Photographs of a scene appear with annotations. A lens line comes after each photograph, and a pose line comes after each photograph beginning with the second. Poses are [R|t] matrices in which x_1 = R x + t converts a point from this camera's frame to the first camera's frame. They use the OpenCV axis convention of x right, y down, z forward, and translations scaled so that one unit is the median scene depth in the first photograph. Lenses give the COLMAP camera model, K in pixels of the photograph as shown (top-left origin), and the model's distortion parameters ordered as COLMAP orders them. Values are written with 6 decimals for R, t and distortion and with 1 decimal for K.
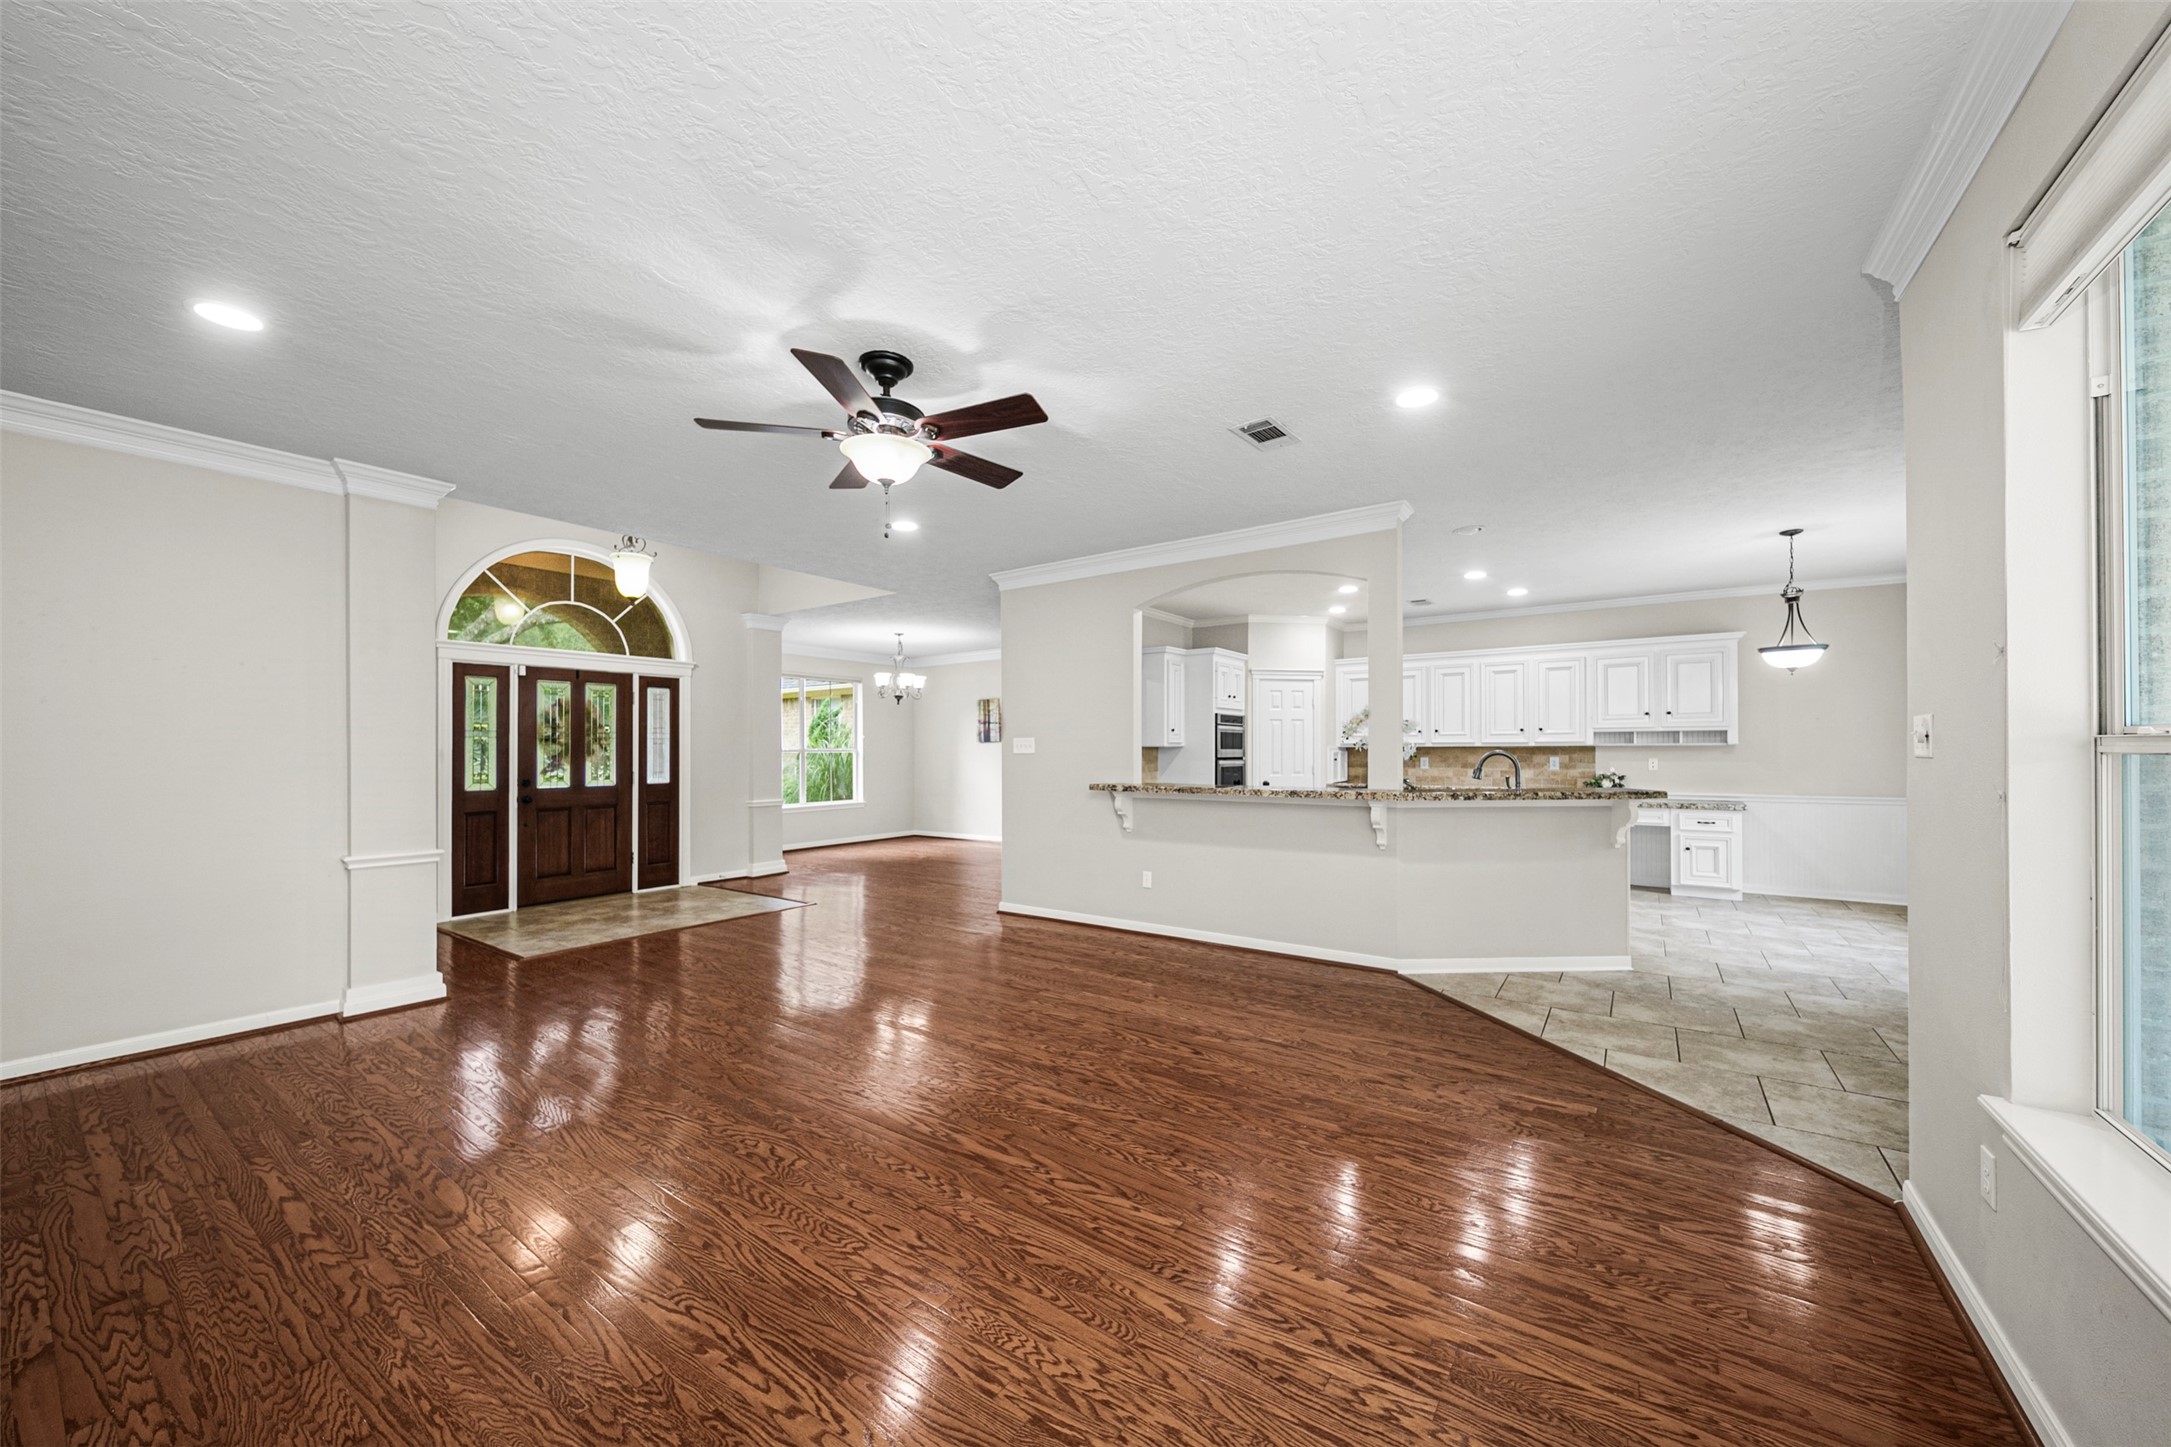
lens RADIAL K [[784.7, 0, 1089.4], [0, 784.7, 743.6], [0, 0, 1]] dist [0.000251, -0.001506]
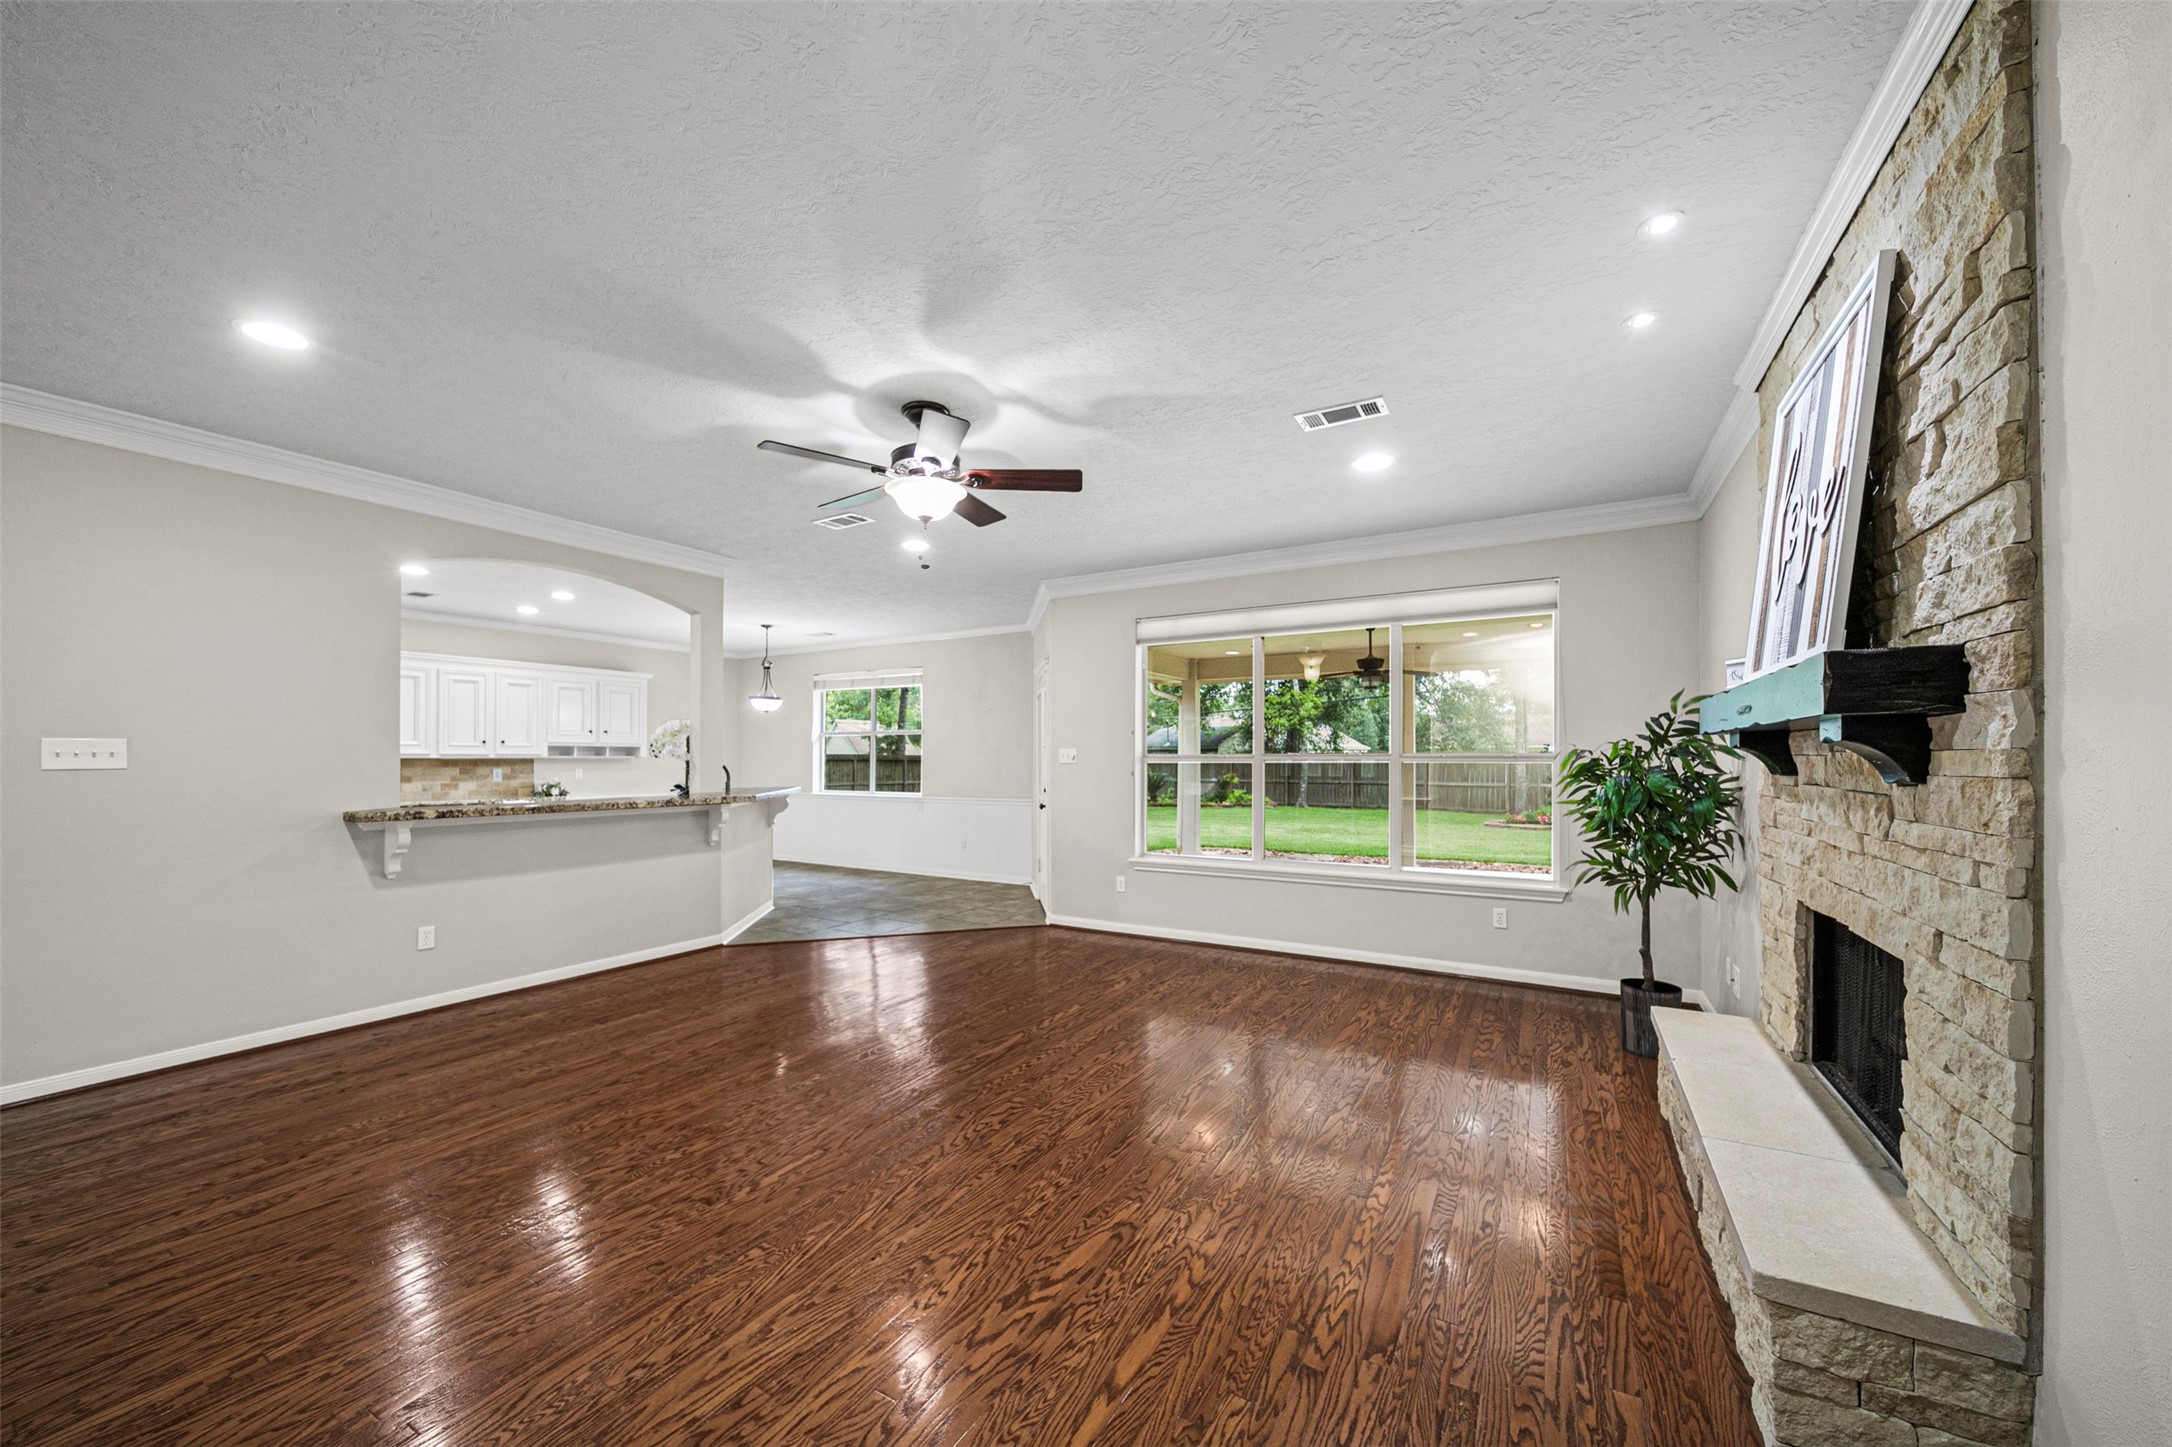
lens RADIAL K [[785.1, 0, 1084.1], [0, 785.1, 758.1], [0, 0, 1]] dist [0.000251, -0.001506]
pose [[-0.078365, 0.004064, 0.996916, -0.605912], [-0.006415, 0.999969, -0.004581, 0.003435], [-0.996904, -0.006754, -0.078336, 0.378586]]
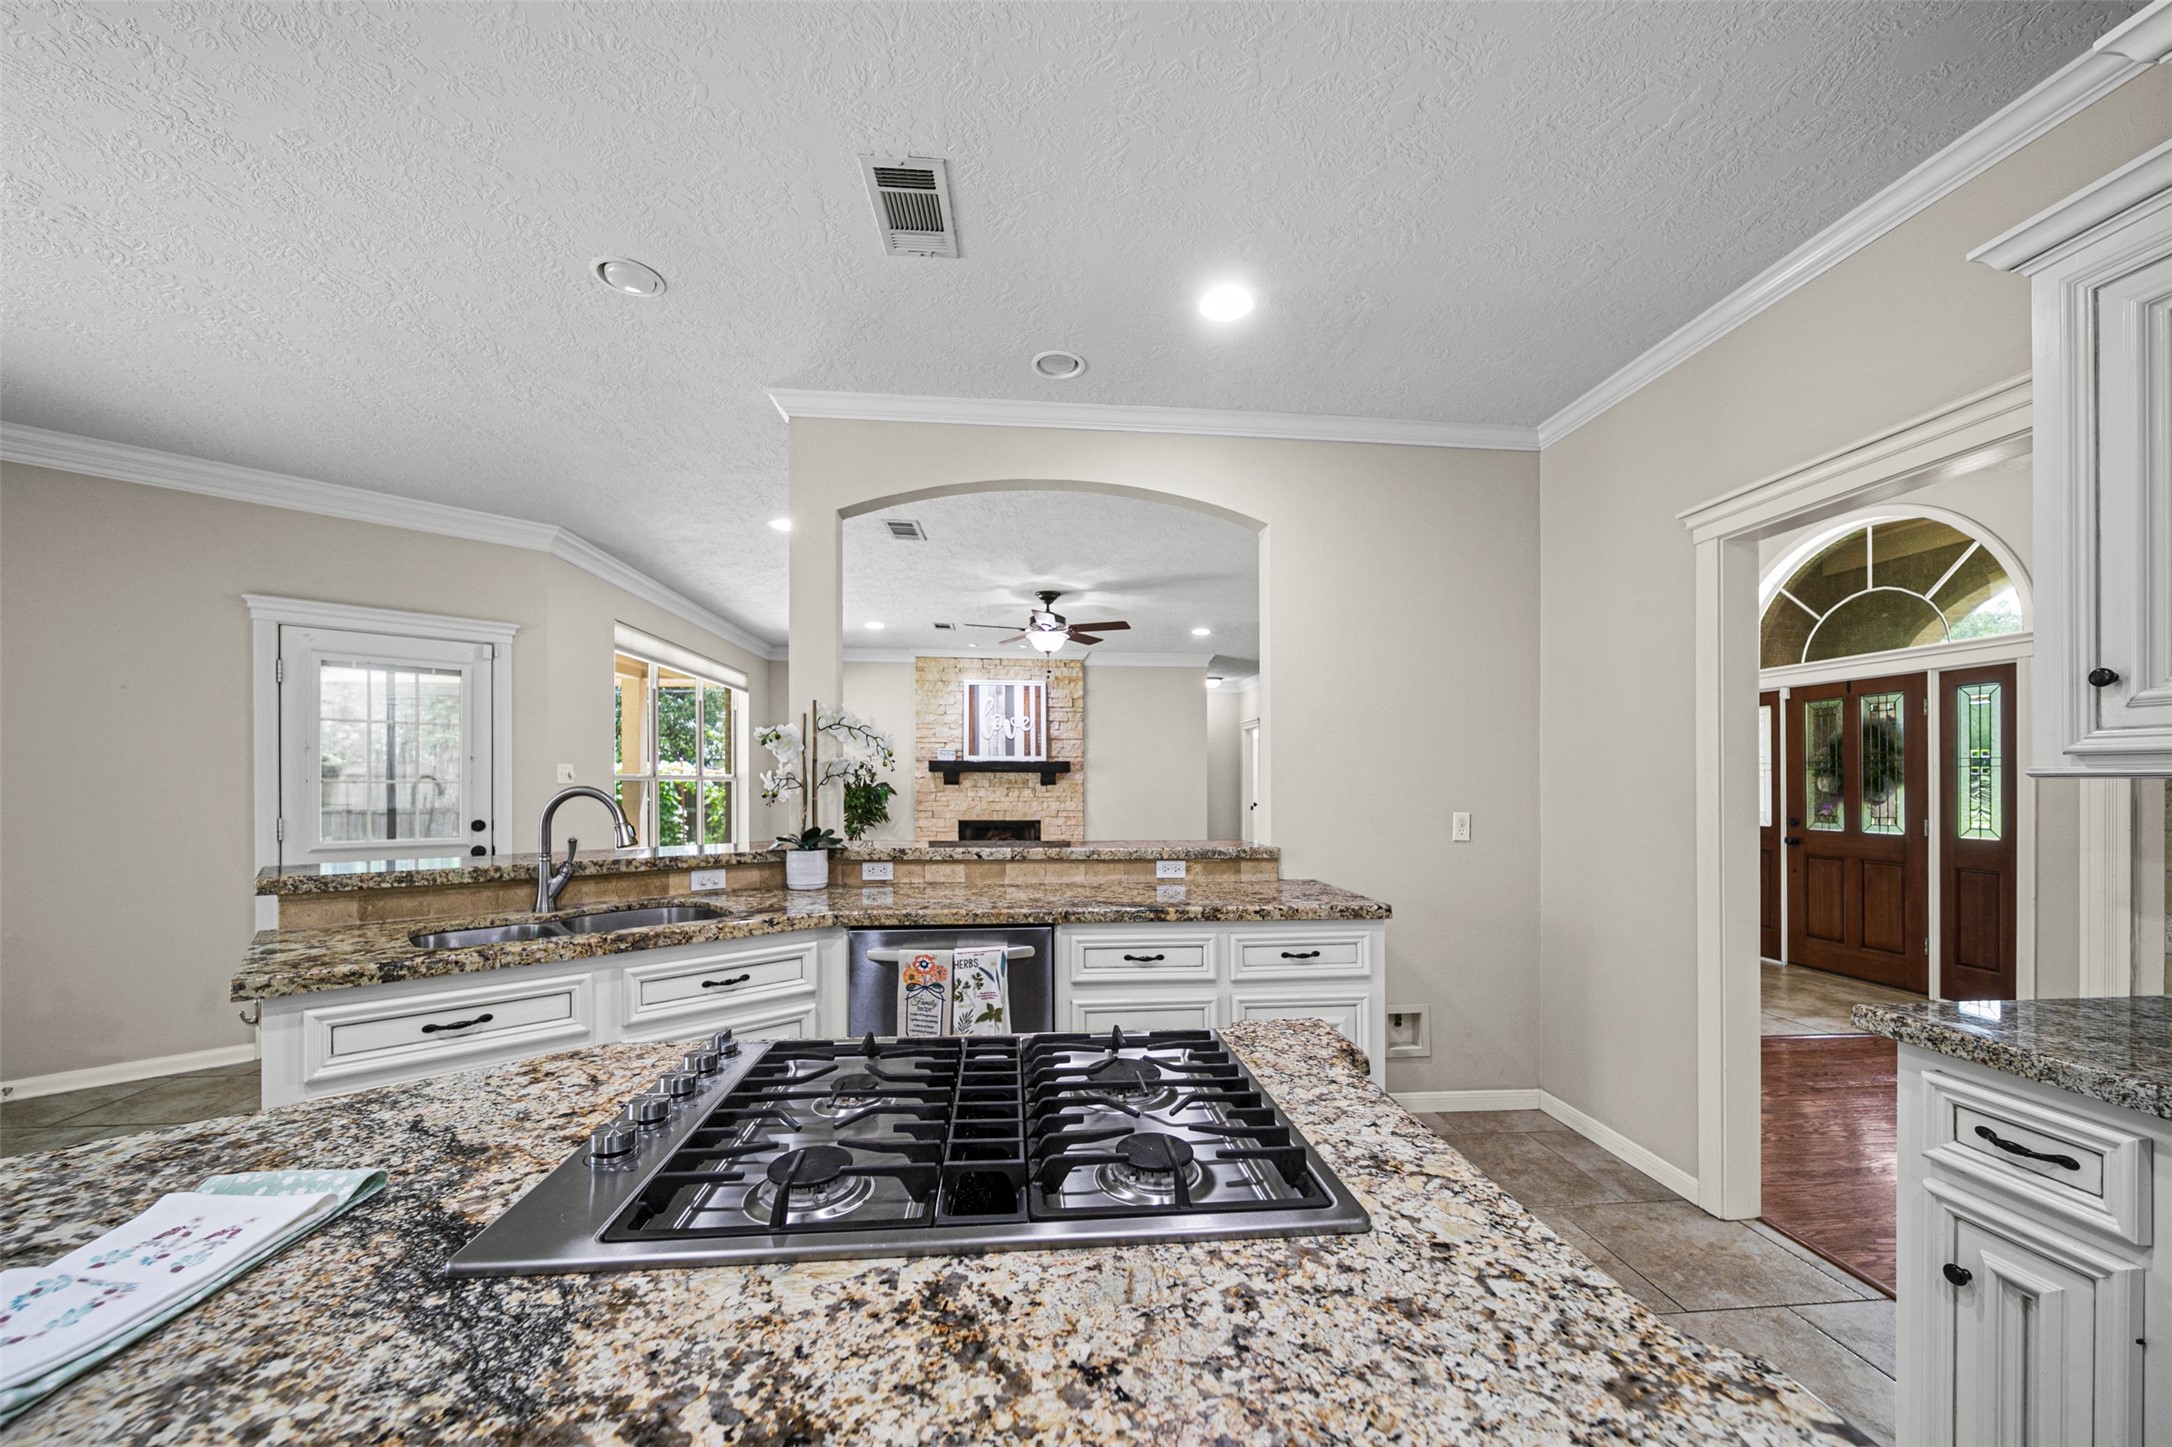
lens RADIAL K [[785.1, 0, 1088.3], [0, 785.1, 784.4], [0, 0, 1]] dist [0.000251, -0.001506]
pose [[-0.756782, 0.003407, -0.653659, 0.441482], [0.002502, 0.999994, 0.002316, 0.004759], [0.653663, 0.000118, -0.756786, 1.149864]]
